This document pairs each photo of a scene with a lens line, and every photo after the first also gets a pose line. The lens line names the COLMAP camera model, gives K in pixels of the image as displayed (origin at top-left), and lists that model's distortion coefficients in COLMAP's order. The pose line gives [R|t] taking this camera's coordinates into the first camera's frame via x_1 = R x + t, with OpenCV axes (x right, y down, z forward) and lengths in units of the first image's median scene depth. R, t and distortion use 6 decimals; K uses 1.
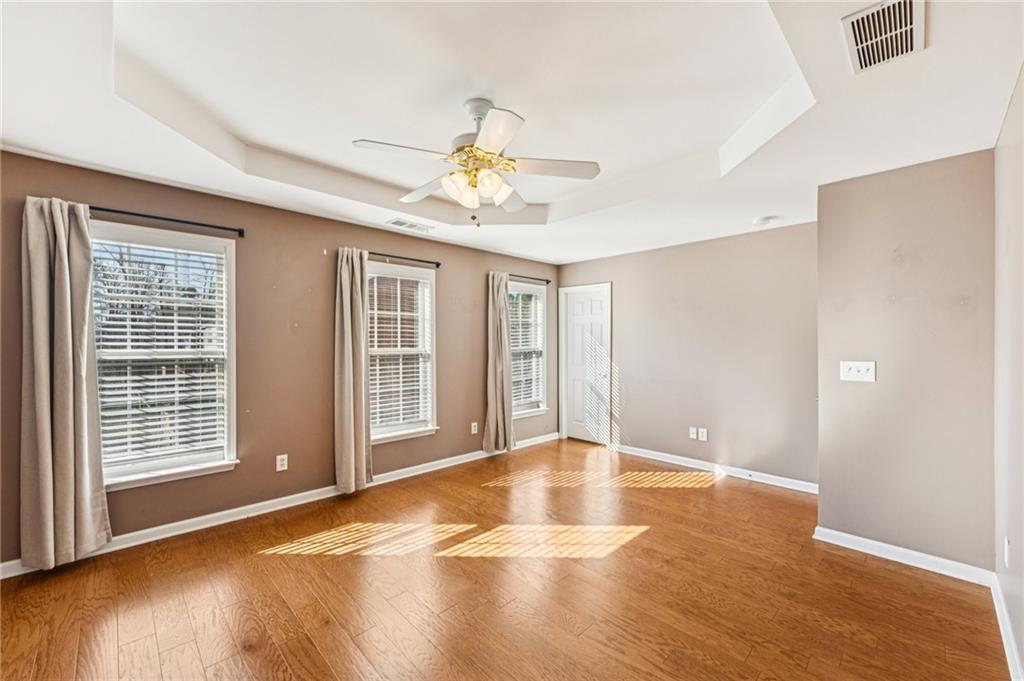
lens RADIAL K [[412.6, 0, 512.0], [0, 412.6, 340.5], [0, 0, 1]] dist [0.000661, 0.000059]
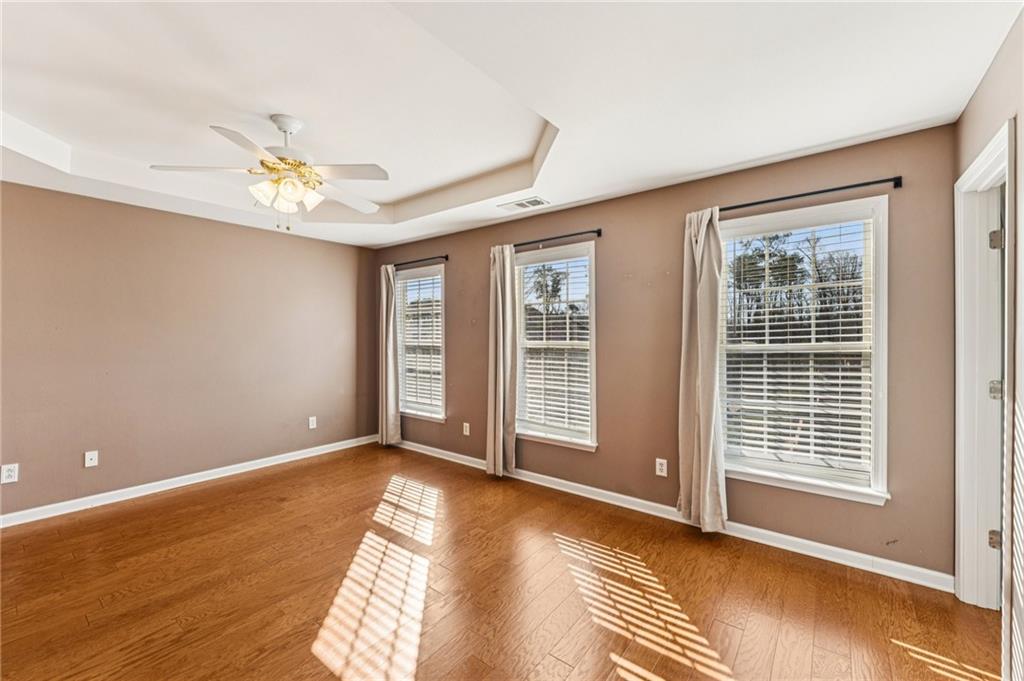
lens RADIAL K [[411.8, 0, 512.0], [0, 411.8, 340.5], [0, 0, 1]] dist [0.000454, -0.000043]
pose [[0.137892, 0.007692, -0.990417, 0.615369], [0.004892, 0.999952, 0.008447, 0.009292], [0.990435, -0.006010, 0.137848, 0.817622]]
